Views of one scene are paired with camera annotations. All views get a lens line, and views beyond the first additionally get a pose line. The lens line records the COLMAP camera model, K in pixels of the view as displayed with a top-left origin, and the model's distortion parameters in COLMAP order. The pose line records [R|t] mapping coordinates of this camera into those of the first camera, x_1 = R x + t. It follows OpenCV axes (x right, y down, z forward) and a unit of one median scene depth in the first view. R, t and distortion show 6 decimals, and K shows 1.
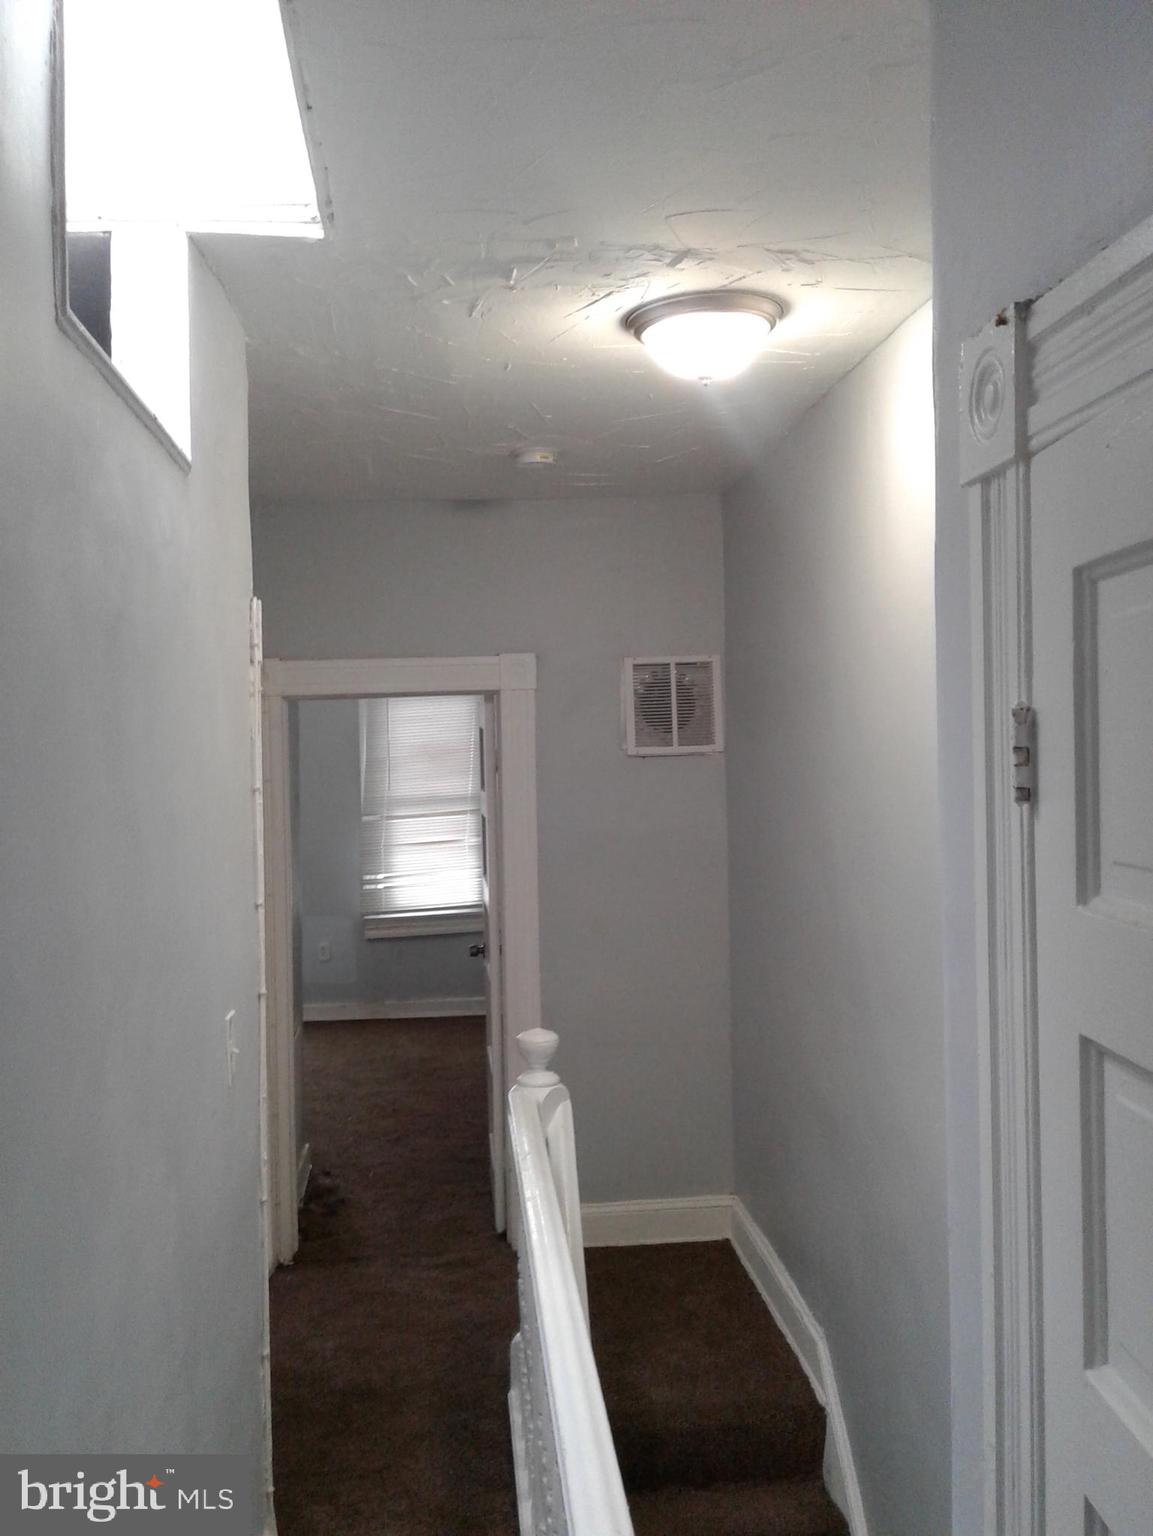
lens RADIAL K [[1500.3, 0, 574.1], [0, 1500.3, 766.9], [0, 0, 1]] dist [0.049494, 0.000000]
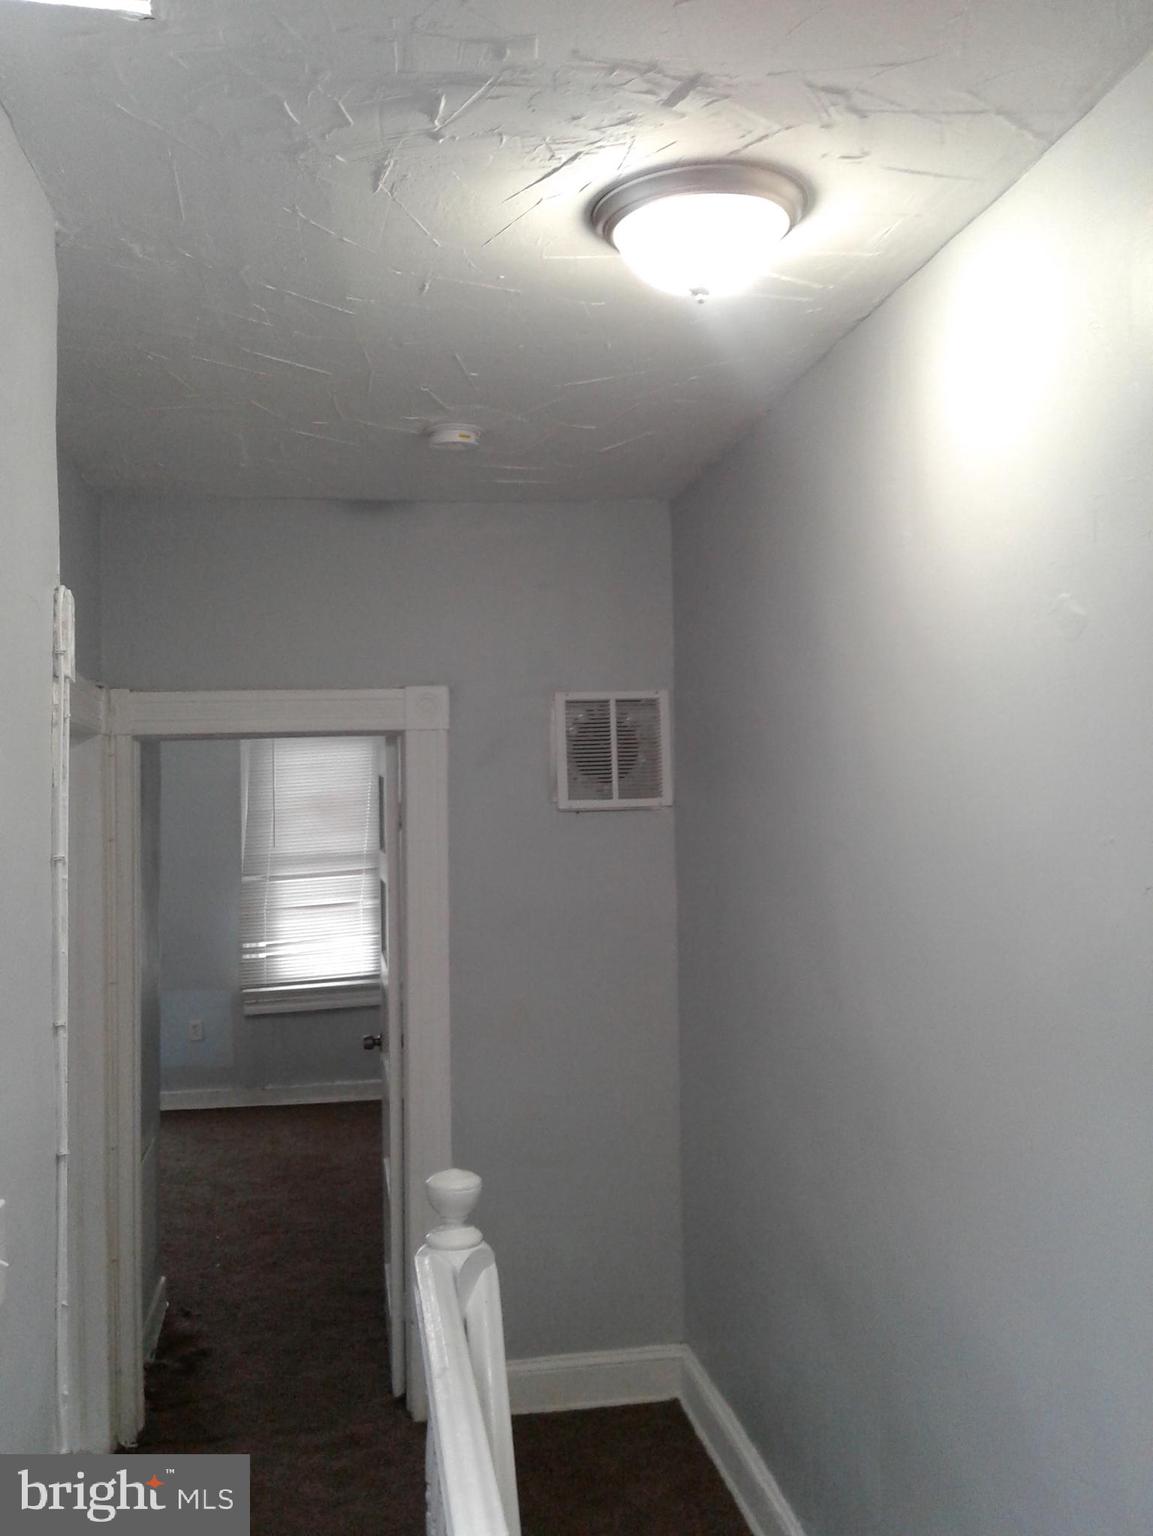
lens RADIAL K [[1500.3, 0, 579.3], [0, 1500.3, 764.7], [0, 0, 1]] dist [0.049494, 0.000000]
pose [[0.997333, 0.006215, 0.072723, -0.013852], [-0.003567, 0.999328, -0.036483, -0.002563], [-0.072901, 0.036126, 0.996685, 0.176597]]
